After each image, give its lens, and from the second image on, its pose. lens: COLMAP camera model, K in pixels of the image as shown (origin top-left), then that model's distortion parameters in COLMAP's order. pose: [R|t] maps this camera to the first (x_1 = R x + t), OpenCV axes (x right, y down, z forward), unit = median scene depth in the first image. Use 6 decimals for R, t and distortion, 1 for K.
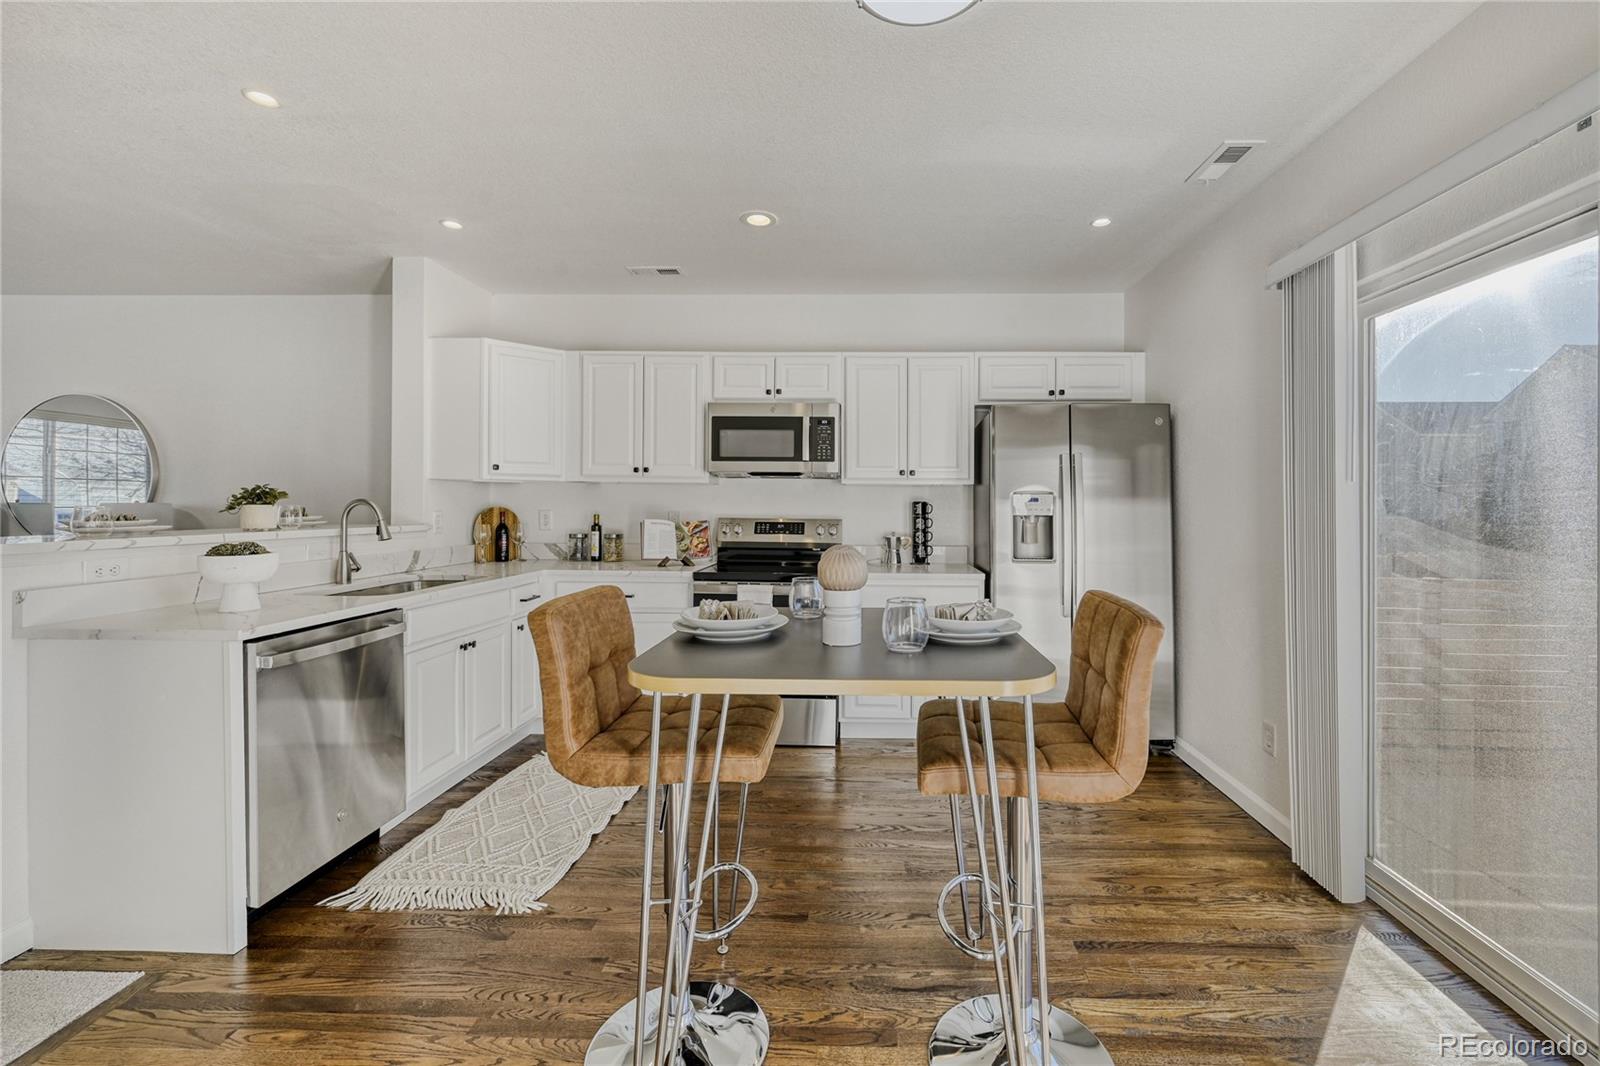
lens RADIAL K [[636.3, 0, 849.2], [0, 636.3, 502.3], [0, 0, 1]] dist [0.003131, -0.000569]
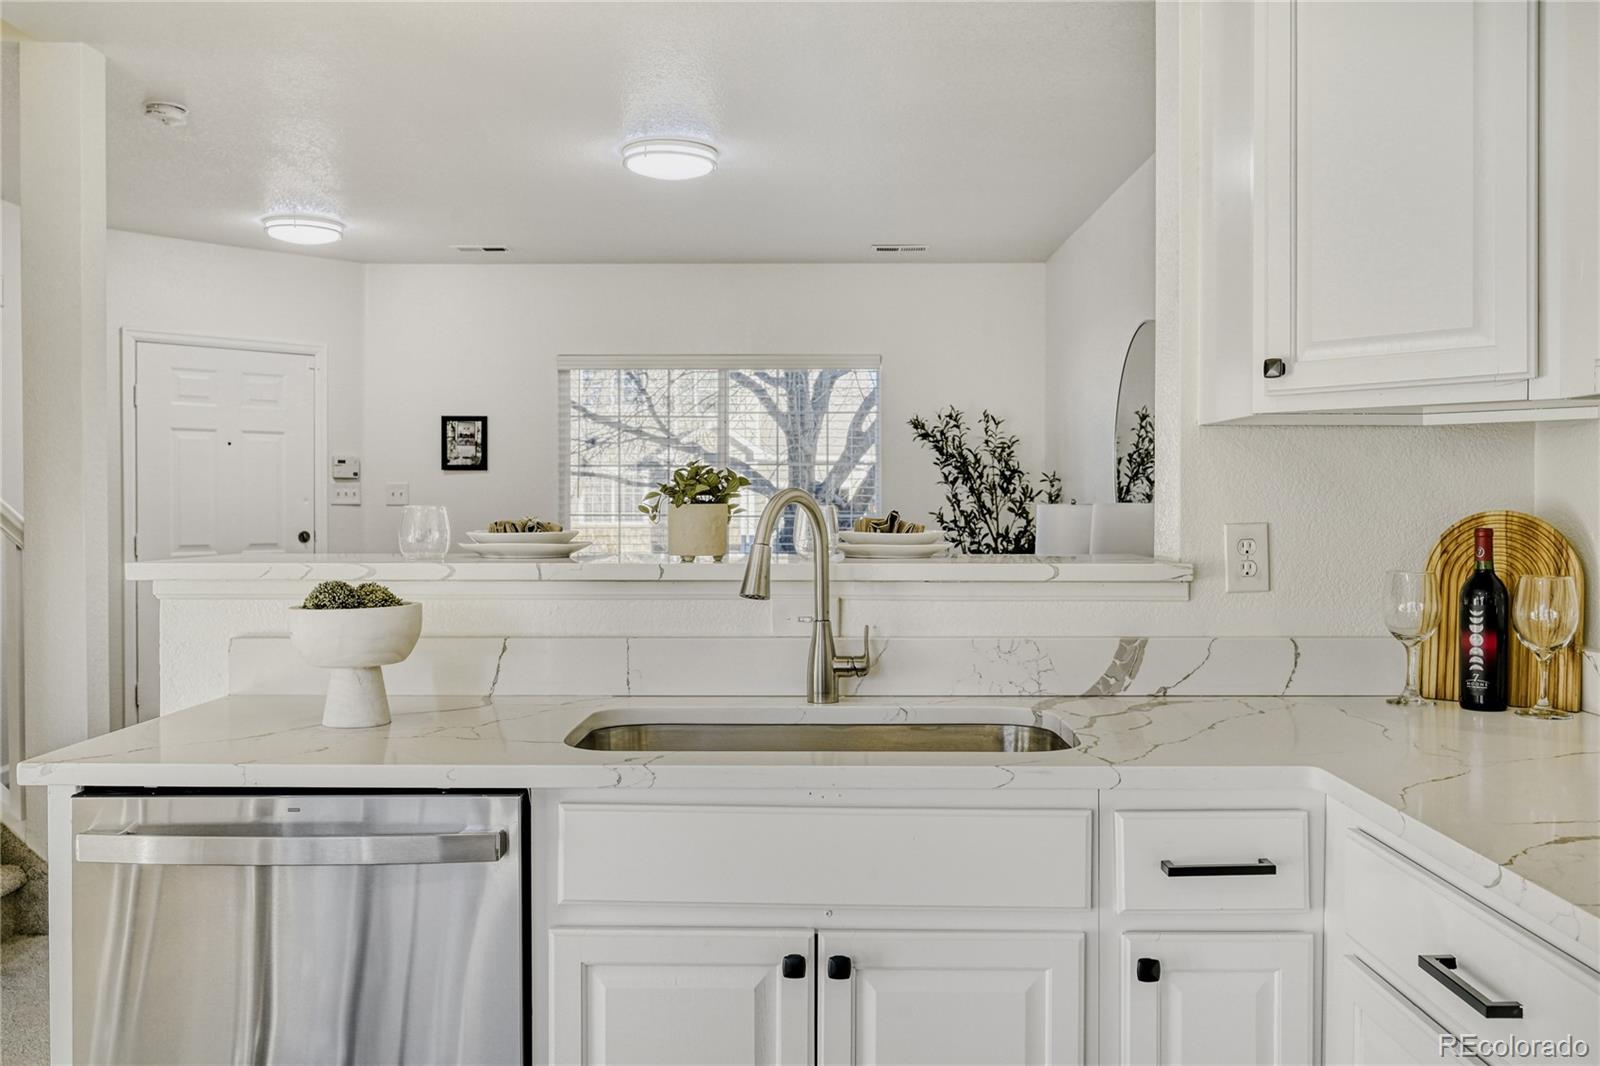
lens RADIAL K [[1320.1, 0, 794.9], [0, 1320.1, 523.7], [0, 0, 1]] dist [-0.010853, -0.003683]
pose [[0.024428, 0.010743, -0.999644, 0.018590], [0.004227, 0.999932, 0.010849, 0.005686], [0.999693, -0.004491, 0.024381, 0.720863]]
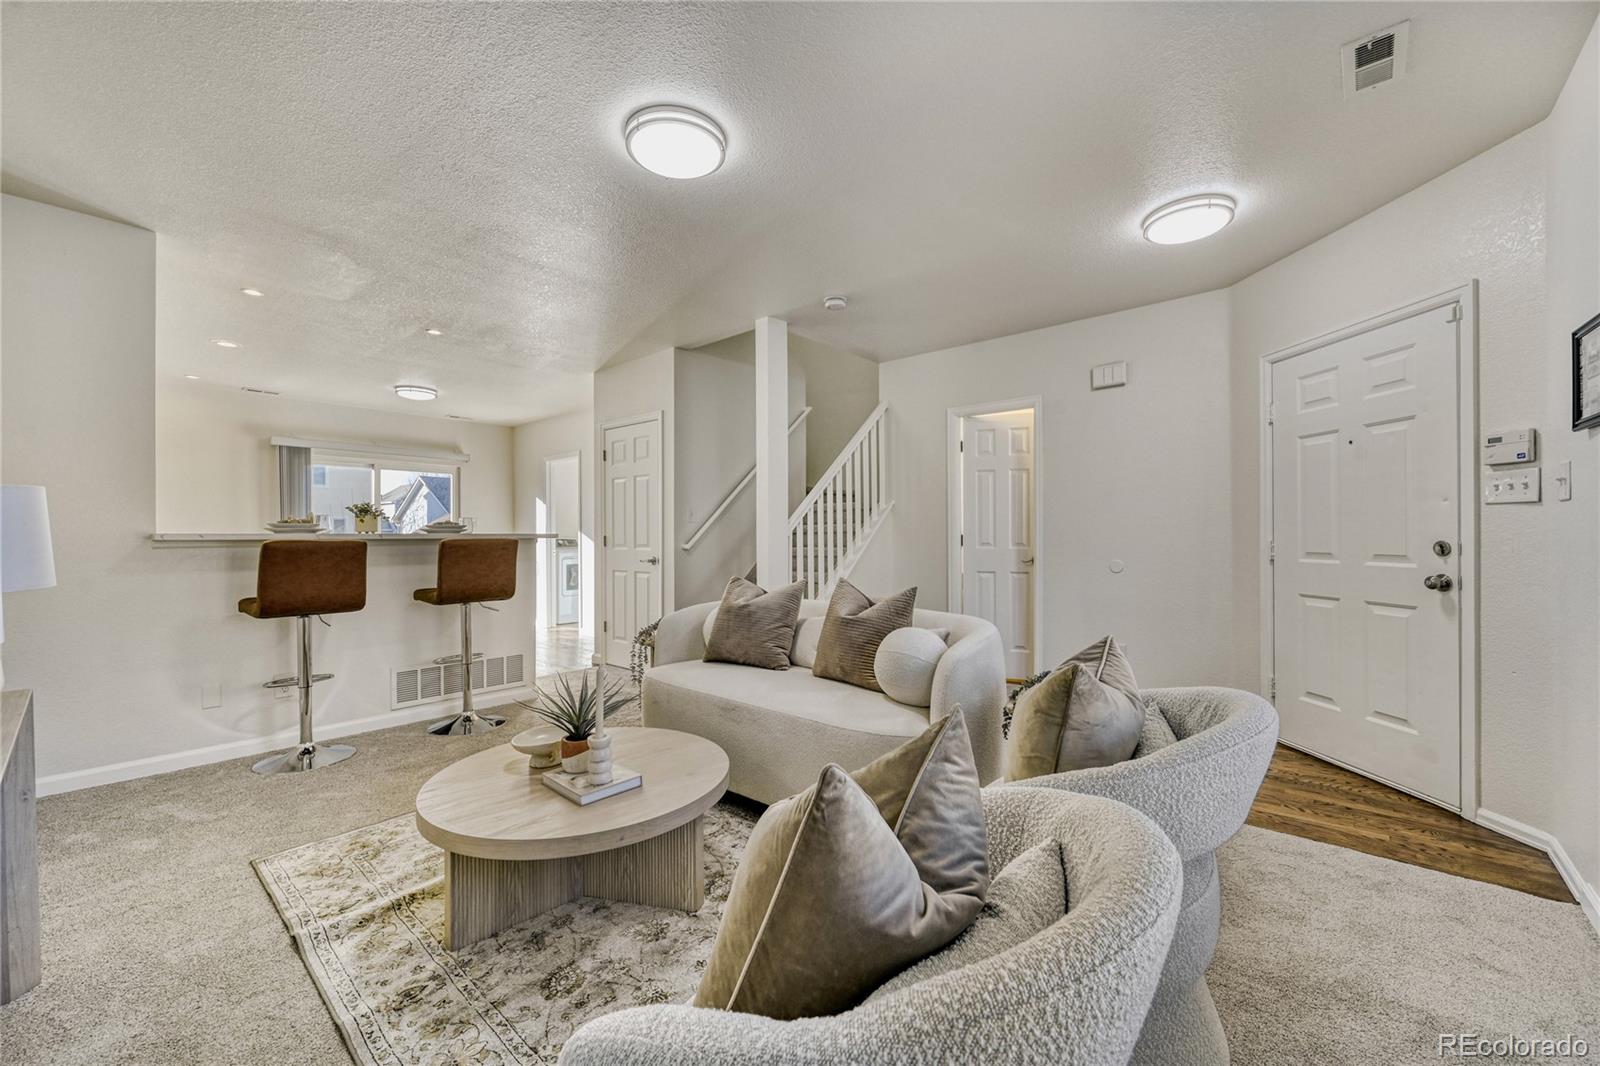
lens RADIAL K [[636.3, 0, 801.8], [0, 636.3, 532.3], [0, 0, 1]] dist [0.003131, -0.000569]
pose [[-0.772781, -0.000589, 0.634673, -1.895322], [-0.007550, 0.999937, -0.008264, 0.037014], [-0.634628, -0.011178, -0.772737, 1.044940]]
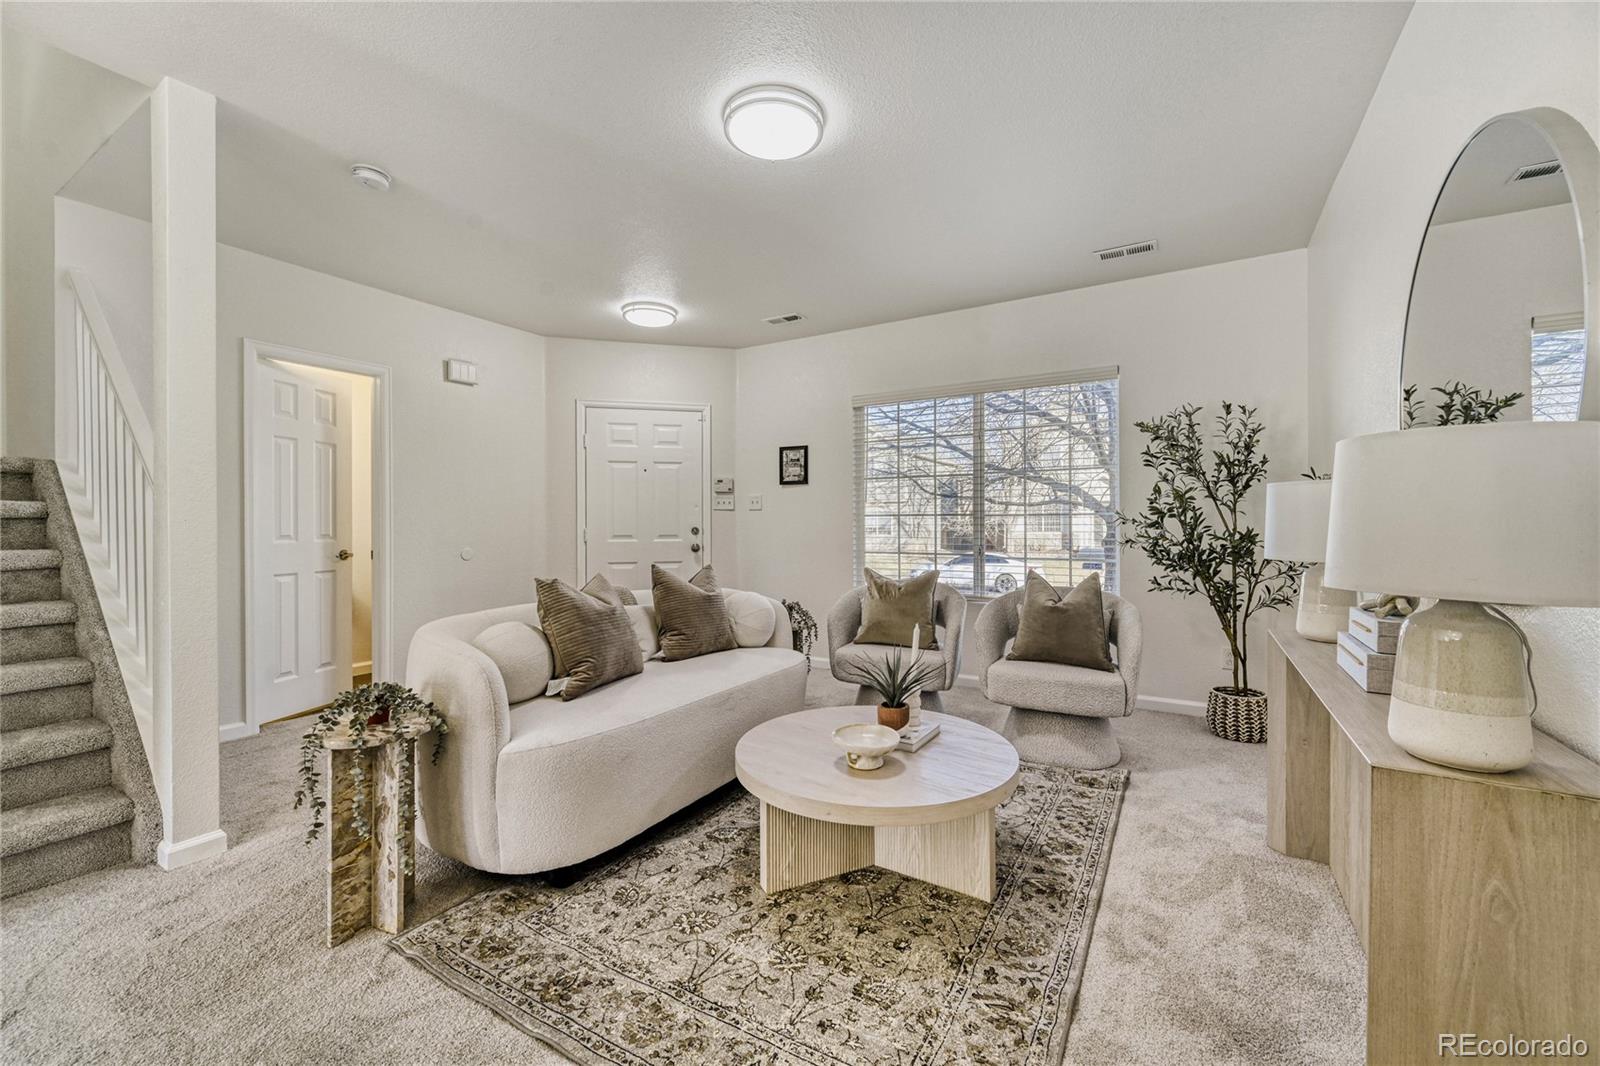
lens RADIAL K [[636.3, 0, 812.3], [0, 636.3, 525.7], [0, 0, 1]] dist [0.003131, -0.000569]
pose [[-0.476307, -0.000662, -0.879279, -0.838949], [0.005891, 0.999975, -0.003944, 0.039299], [0.879259, -0.007058, -0.476291, 0.961187]]
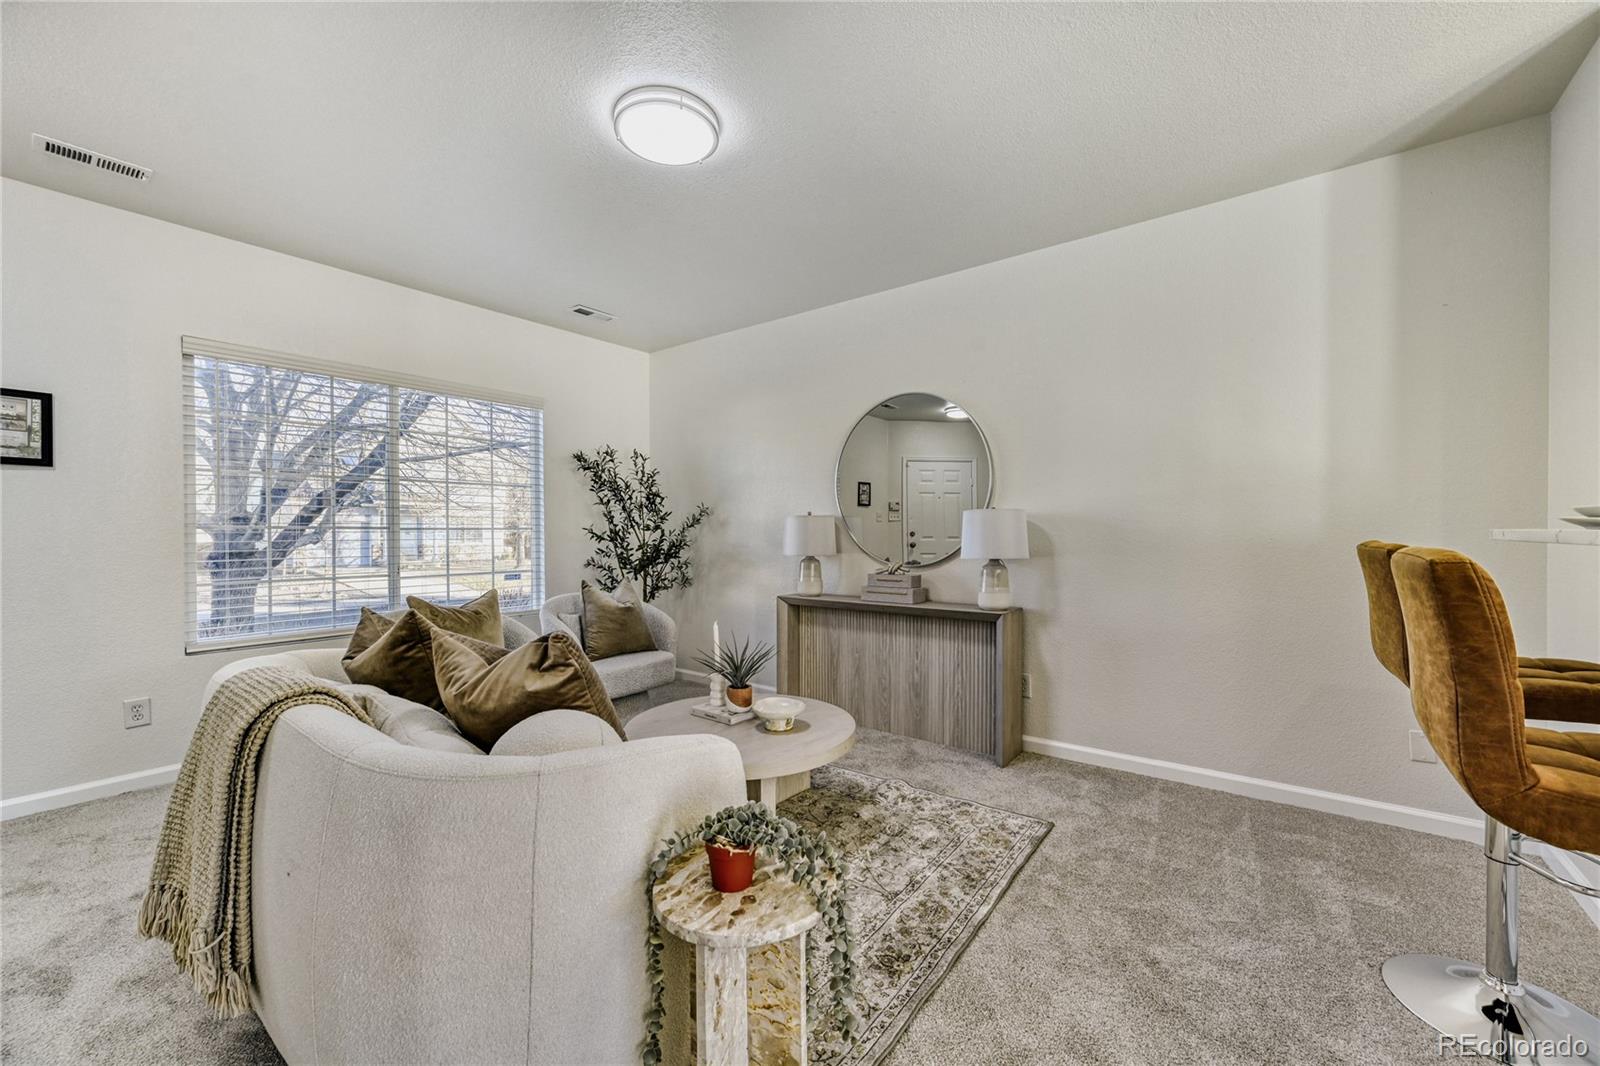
lens RADIAL K [[636.3, 0, 803.7], [0, 636.3, 535.6], [0, 0, 1]] dist [0.003131, -0.000569]
pose [[0.813755, -0.006942, -0.581167, -0.914959], [0.013564, 0.999883, 0.007049, 0.029120], [0.581050, -0.013619, 0.813754, 0.191934]]
